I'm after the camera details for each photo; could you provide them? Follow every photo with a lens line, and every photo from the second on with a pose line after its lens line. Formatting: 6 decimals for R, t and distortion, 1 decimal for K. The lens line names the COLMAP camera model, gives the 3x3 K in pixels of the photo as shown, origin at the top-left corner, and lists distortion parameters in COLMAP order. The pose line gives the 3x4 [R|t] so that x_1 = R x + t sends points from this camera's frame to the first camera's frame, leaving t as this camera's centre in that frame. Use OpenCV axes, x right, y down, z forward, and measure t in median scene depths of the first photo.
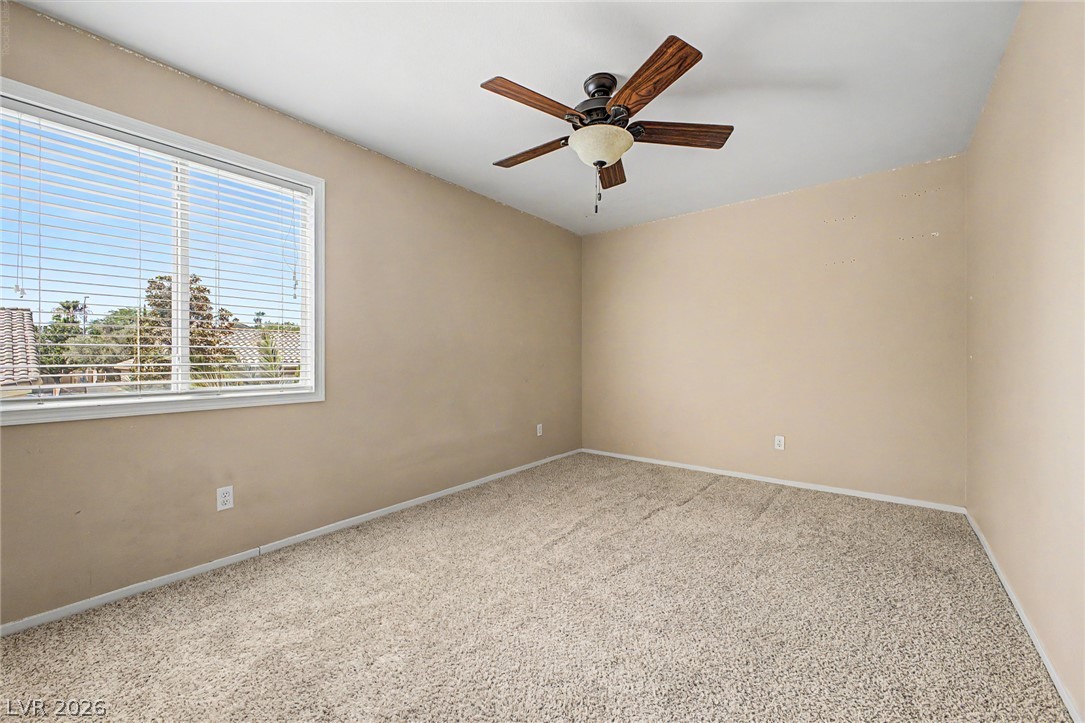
lens RADIAL K [[428.8, 0, 541.5], [0, 428.8, 357.3], [0, 0, 1]] dist [0.025734, -0.006349]
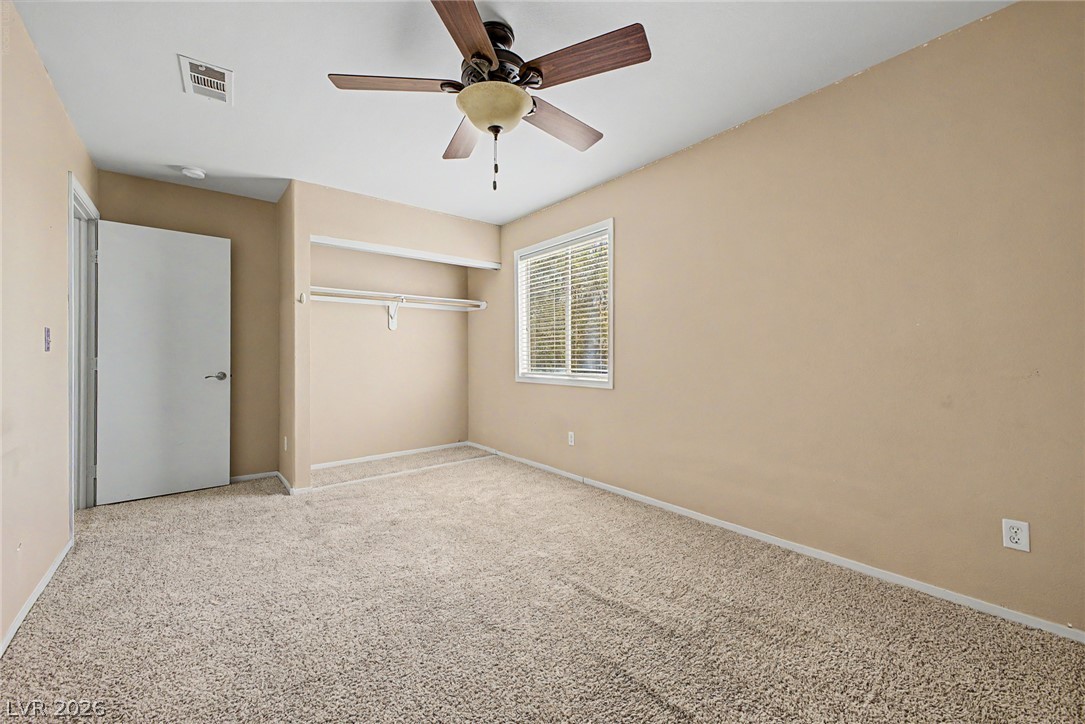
lens RADIAL K [[428.8, 0, 541.5], [0, 428.8, 357.8], [0, 0, 1]] dist [0.025734, -0.006349]
pose [[-0.208023, -0.000623, -0.978124, 0.852666], [-0.002814, 0.999996, -0.000039, 0.009782], [0.978120, 0.002744, -0.208024, 1.134447]]
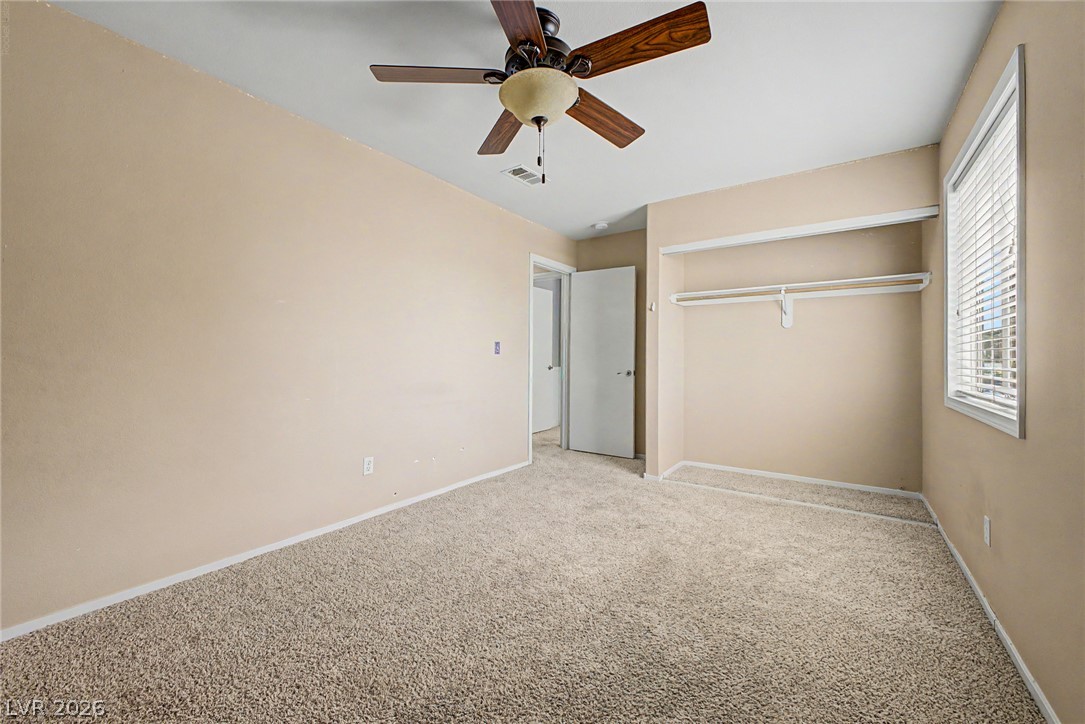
lens RADIAL K [[428.8, 0, 541.5], [0, 428.8, 357.8], [0, 0, 1]] dist [0.025734, -0.006349]
pose [[-0.996805, -0.012141, -0.078942, 0.174126], [-0.012773, 0.999890, 0.007506, -0.001187], [0.078842, 0.008490, -0.996851, 1.618377]]
